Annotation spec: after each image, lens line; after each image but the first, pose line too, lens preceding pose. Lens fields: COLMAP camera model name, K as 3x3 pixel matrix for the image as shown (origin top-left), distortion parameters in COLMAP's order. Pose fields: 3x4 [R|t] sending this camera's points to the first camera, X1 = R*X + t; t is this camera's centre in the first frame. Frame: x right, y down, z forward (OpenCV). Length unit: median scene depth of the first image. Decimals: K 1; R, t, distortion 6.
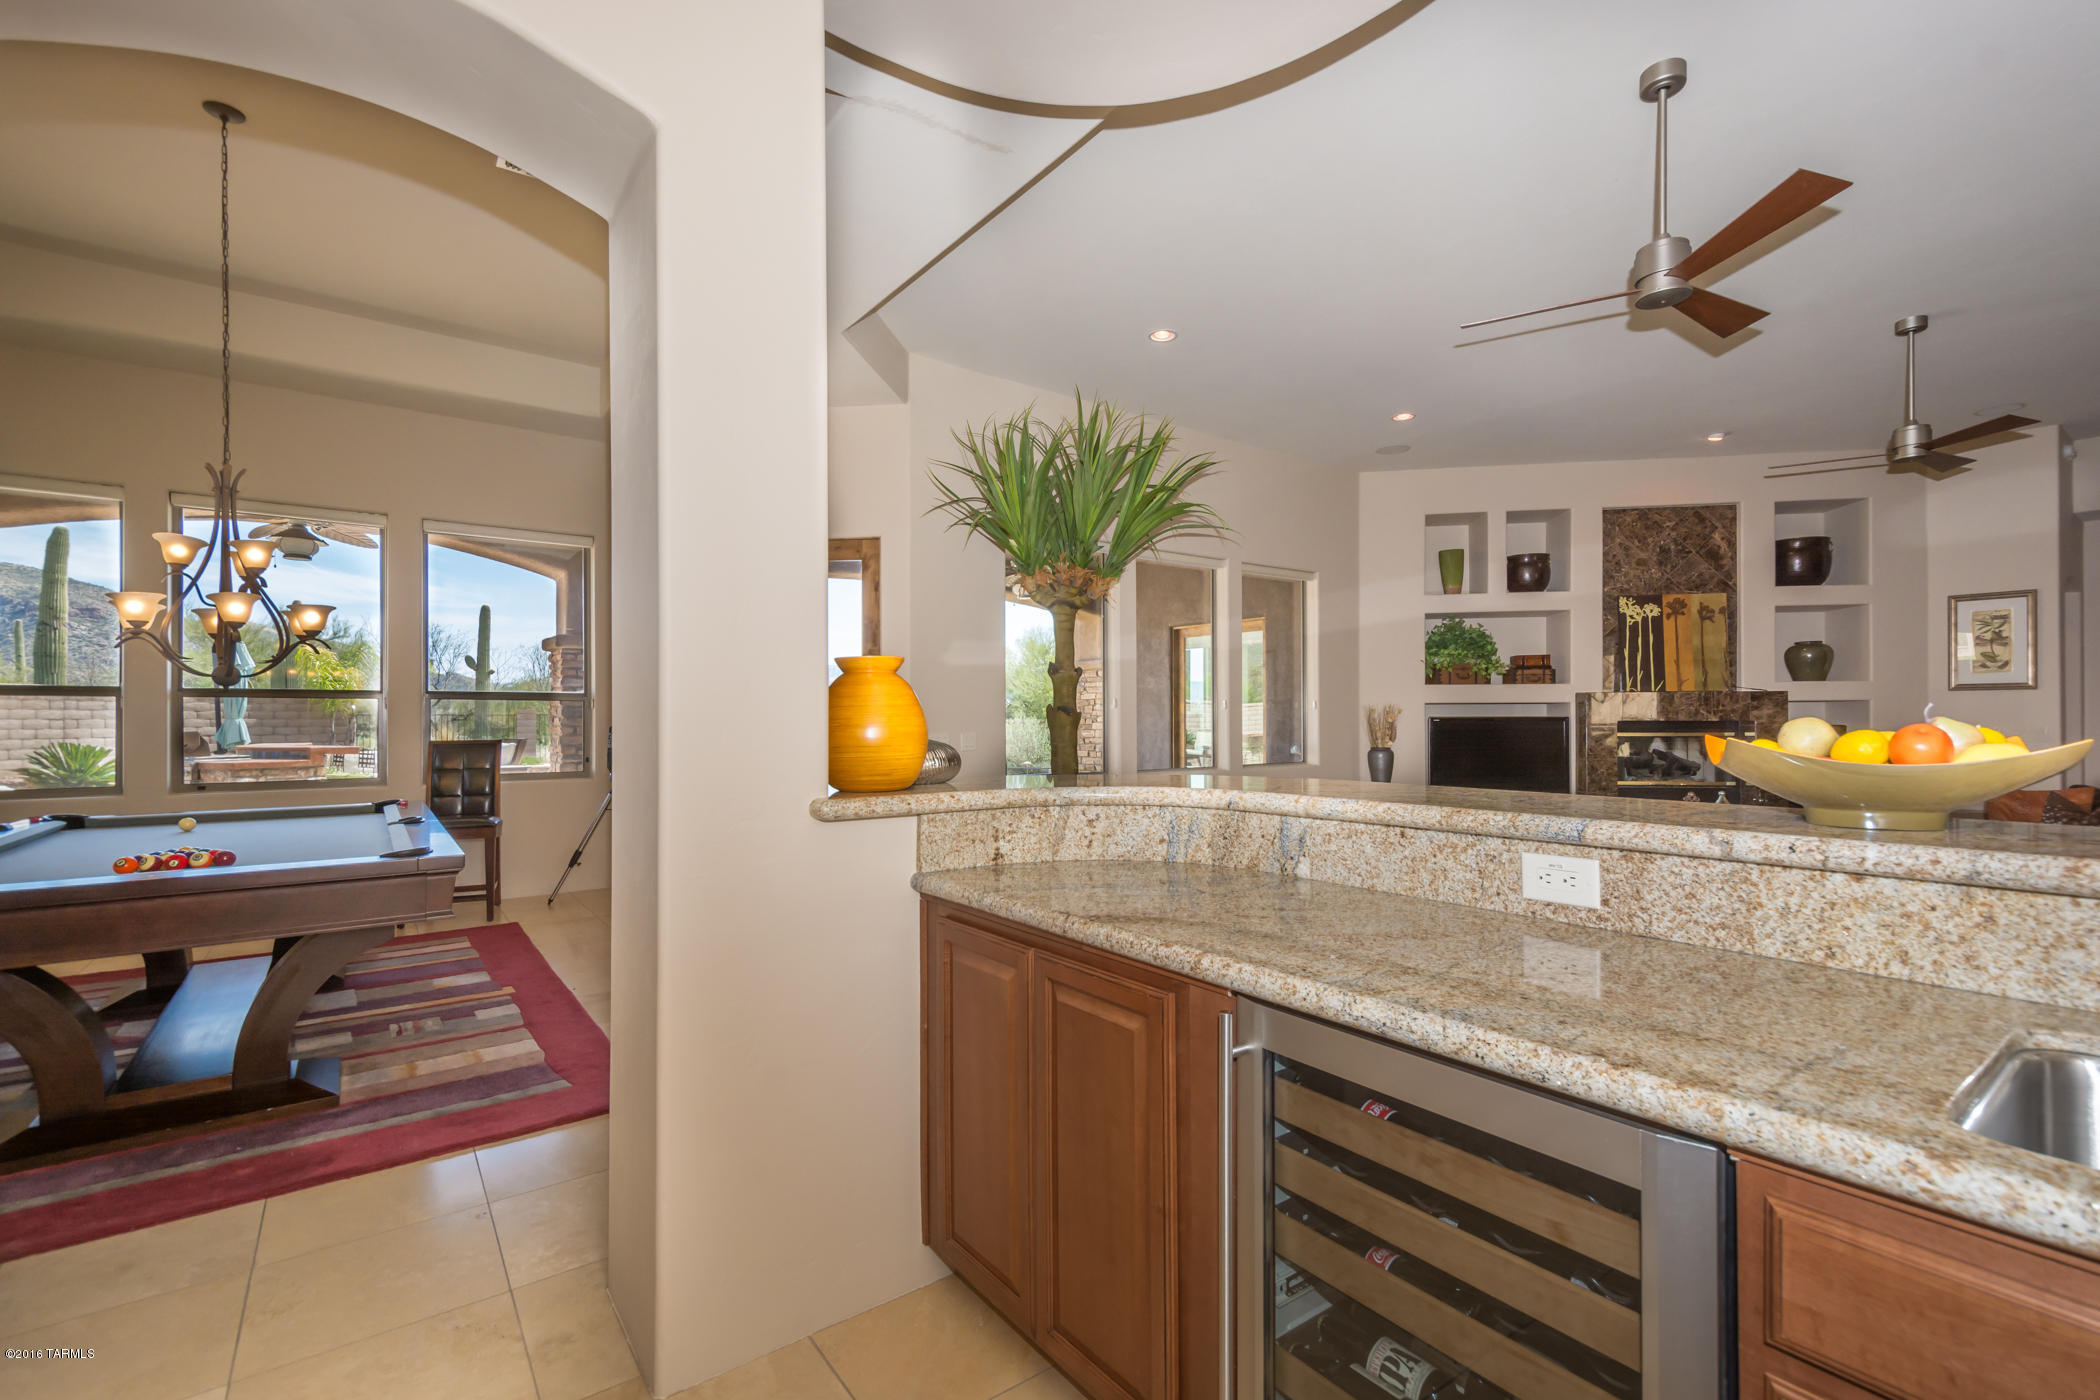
lens RADIAL K [[916.4, 0, 1055.1], [0, 916.4, 715.8], [0, 0, 1]] dist [0.001147, -0.003557]
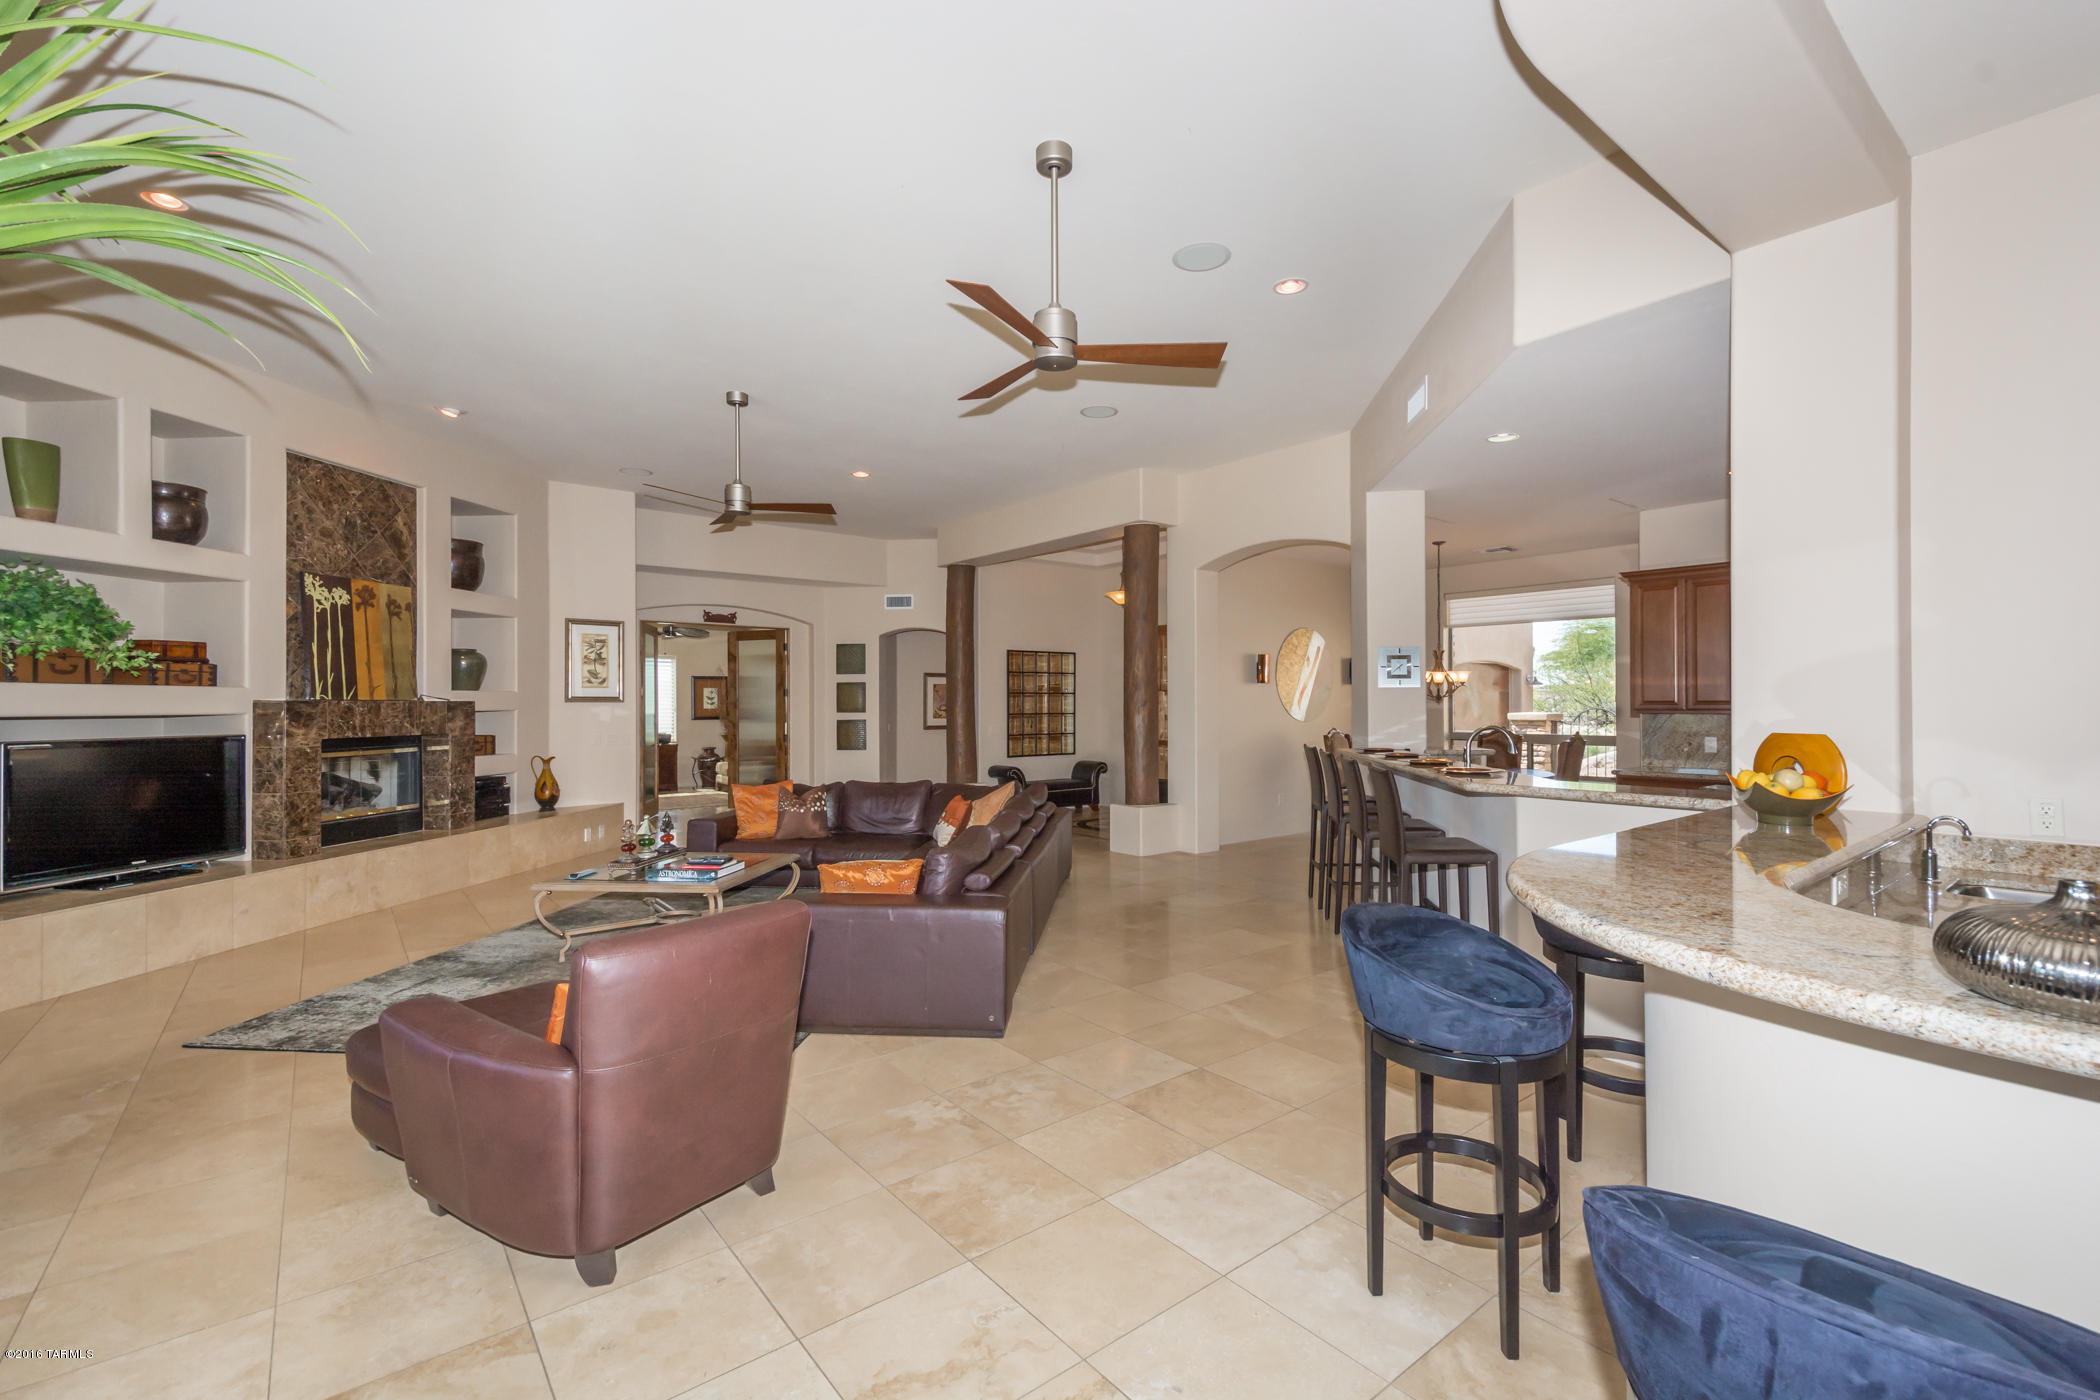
lens RADIAL K [[916.4, 0, 1067.1], [0, 916.4, 700.6], [0, 0, 1]] dist [0.001147, -0.003557]
pose [[-0.057275, 0.007073, 0.998333, -0.170848], [-0.000115, 0.999975, -0.007091, -0.020321], [-0.998358, -0.000521, -0.057273, 0.423023]]
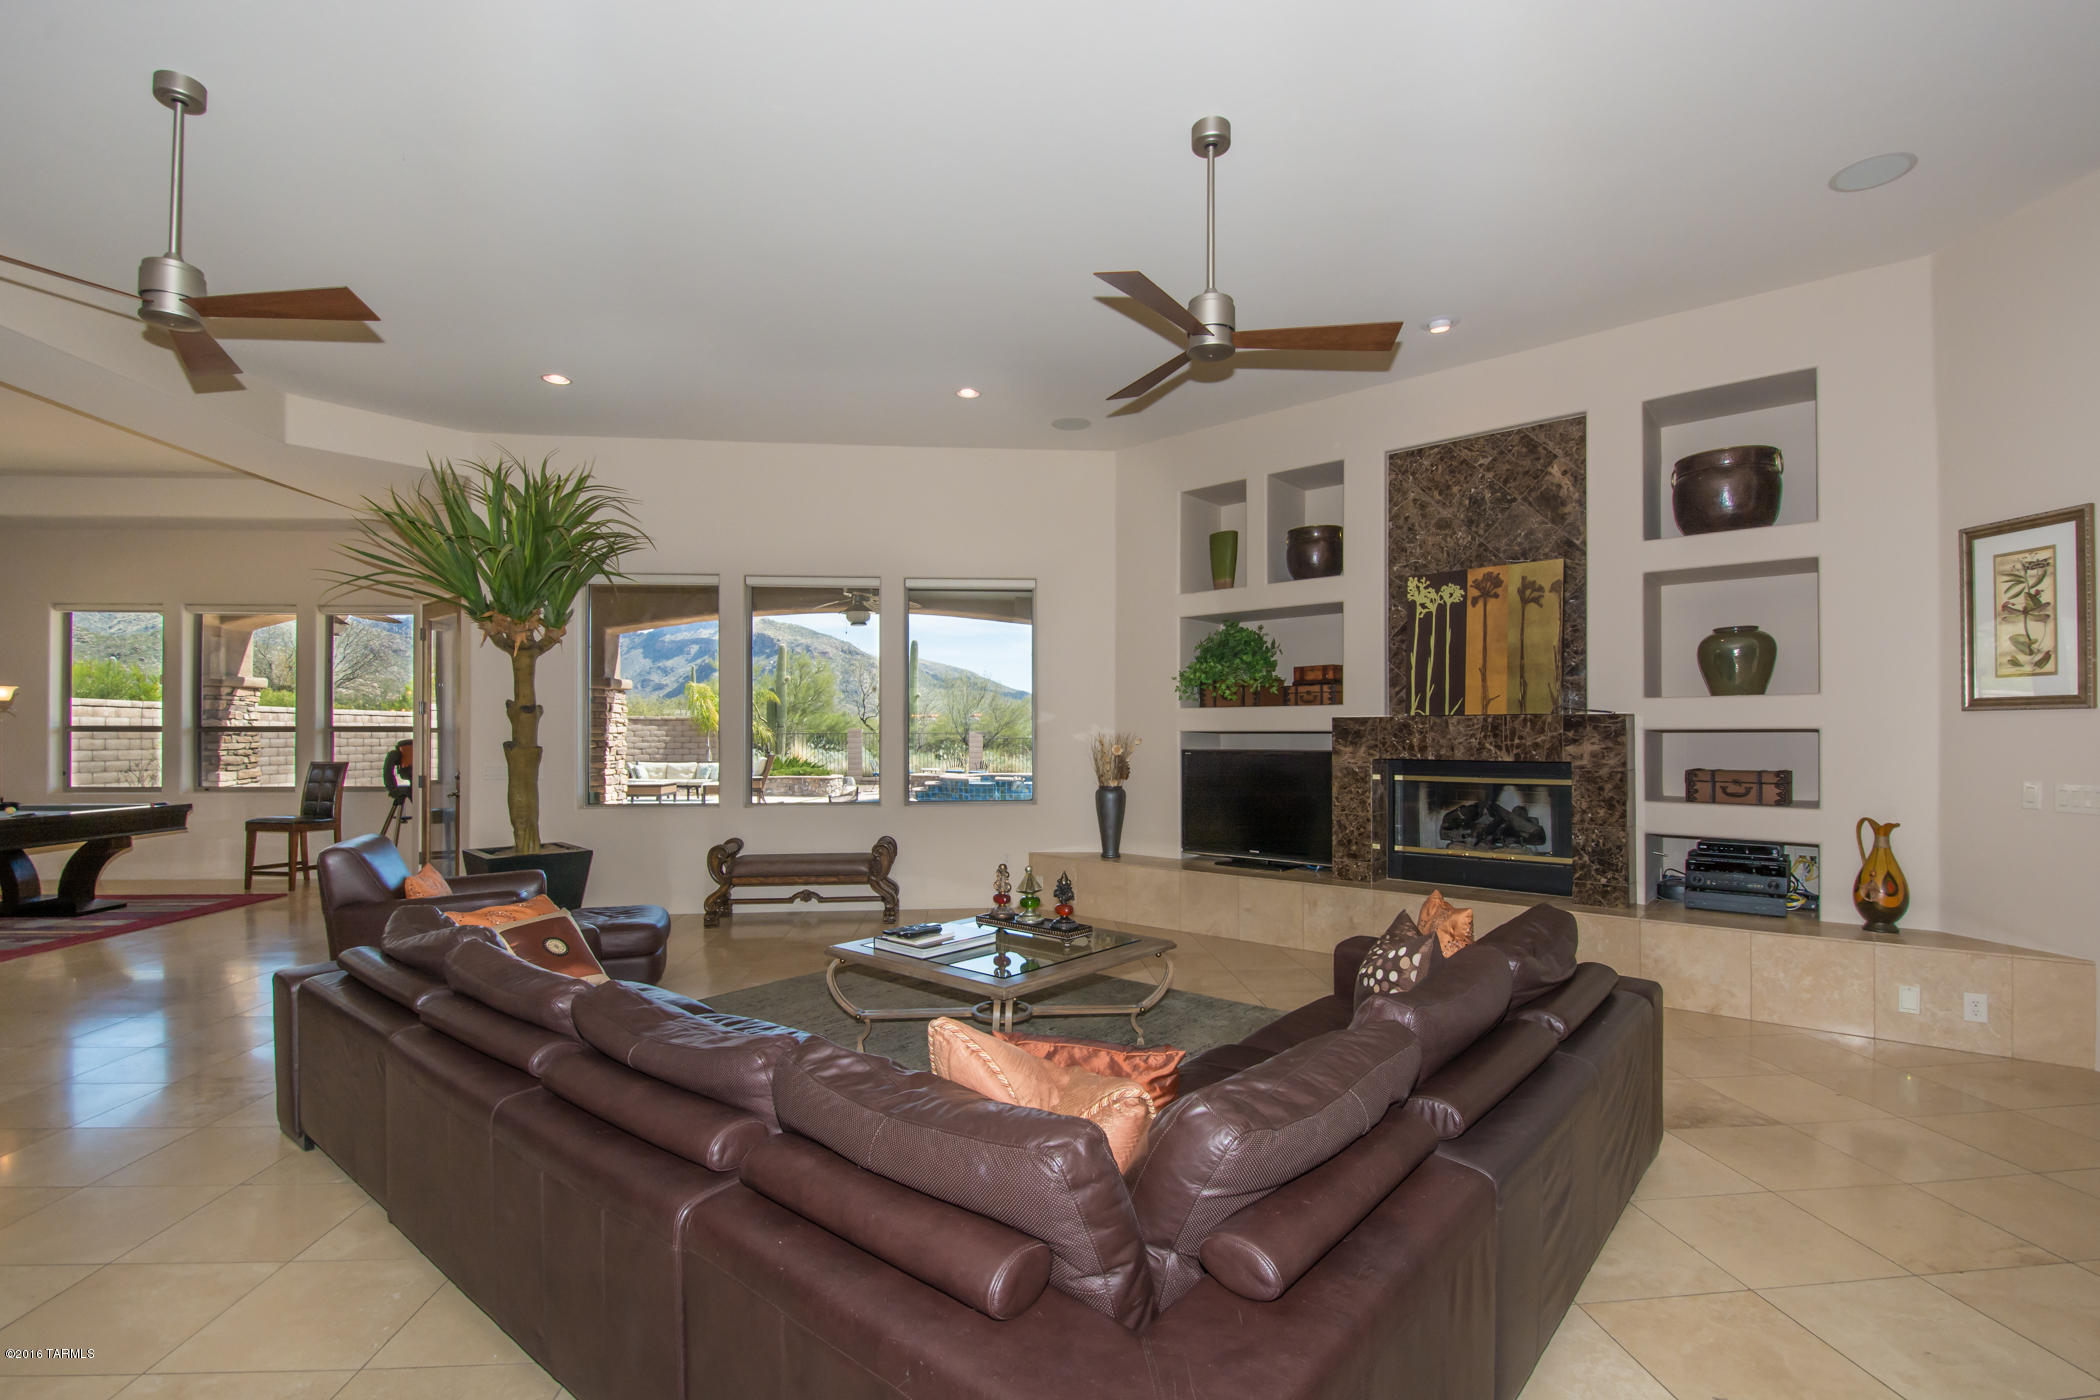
lens RADIAL K [[983.2, 0, 1038.1], [0, 983.2, 721.4], [0, 0, 1]] dist [-0.001994, -0.000172]
pose [[0.843197, -0.005192, -0.537580, 0.785435], [0.001171, 0.999969, -0.007821, -0.016660], [0.537604, 0.005965, 0.843176, 0.231753]]
